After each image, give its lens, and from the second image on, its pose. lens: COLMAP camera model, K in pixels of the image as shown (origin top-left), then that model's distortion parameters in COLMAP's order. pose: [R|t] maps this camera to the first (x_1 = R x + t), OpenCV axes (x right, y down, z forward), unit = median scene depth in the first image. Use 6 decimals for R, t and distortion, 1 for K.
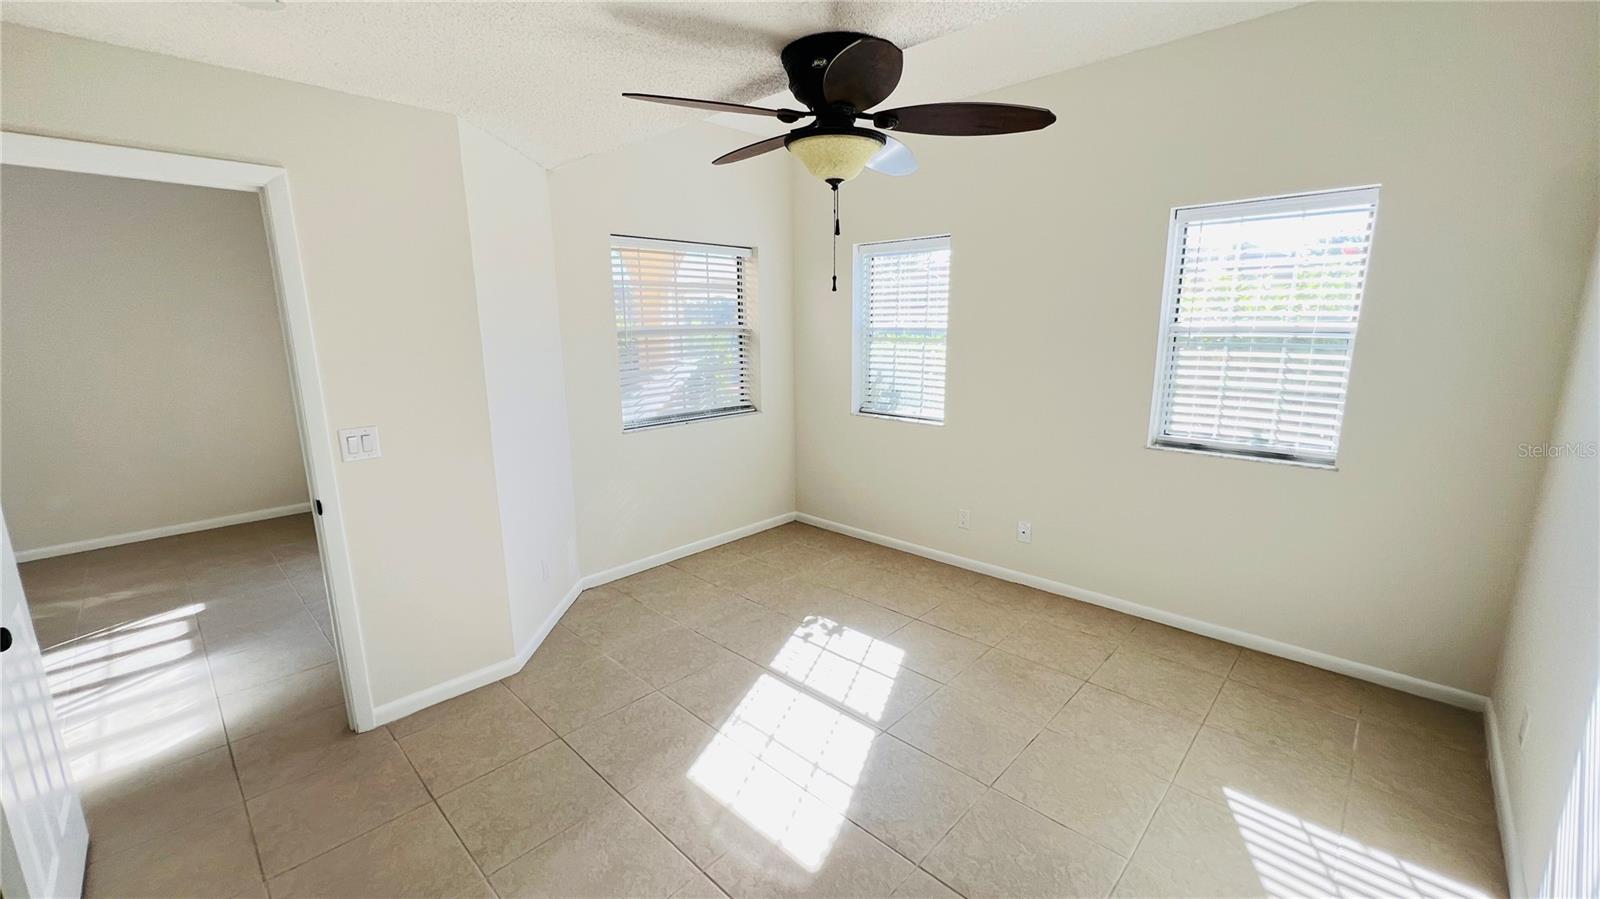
lens RADIAL K [[636.1, 0, 796.9], [0, 636.1, 451.2], [0, 0, 1]] dist [-0.002341, 0.000698]
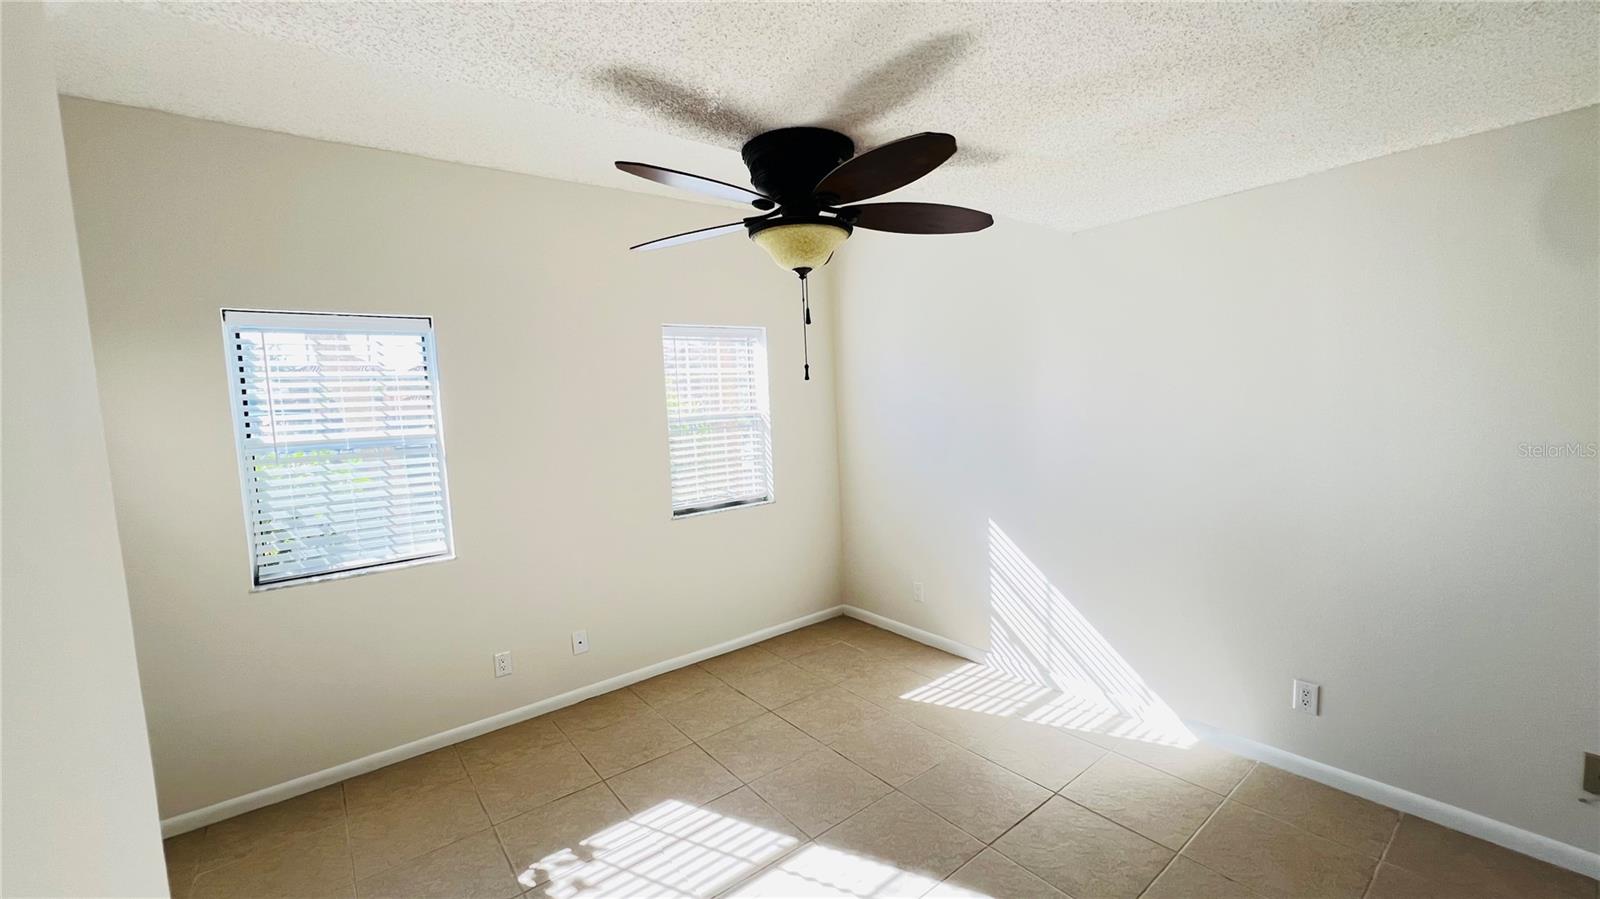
lens RADIAL K [[636.1, 0, 796.9], [0, 636.1, 449.0], [0, 0, 1]] dist [-0.002341, 0.000698]
pose [[0.143753, -0.075393, 0.986738, -0.601992], [0.242201, 0.969450, 0.038787, -0.128931], [-0.959517, 0.233413, 0.157621, 0.597106]]
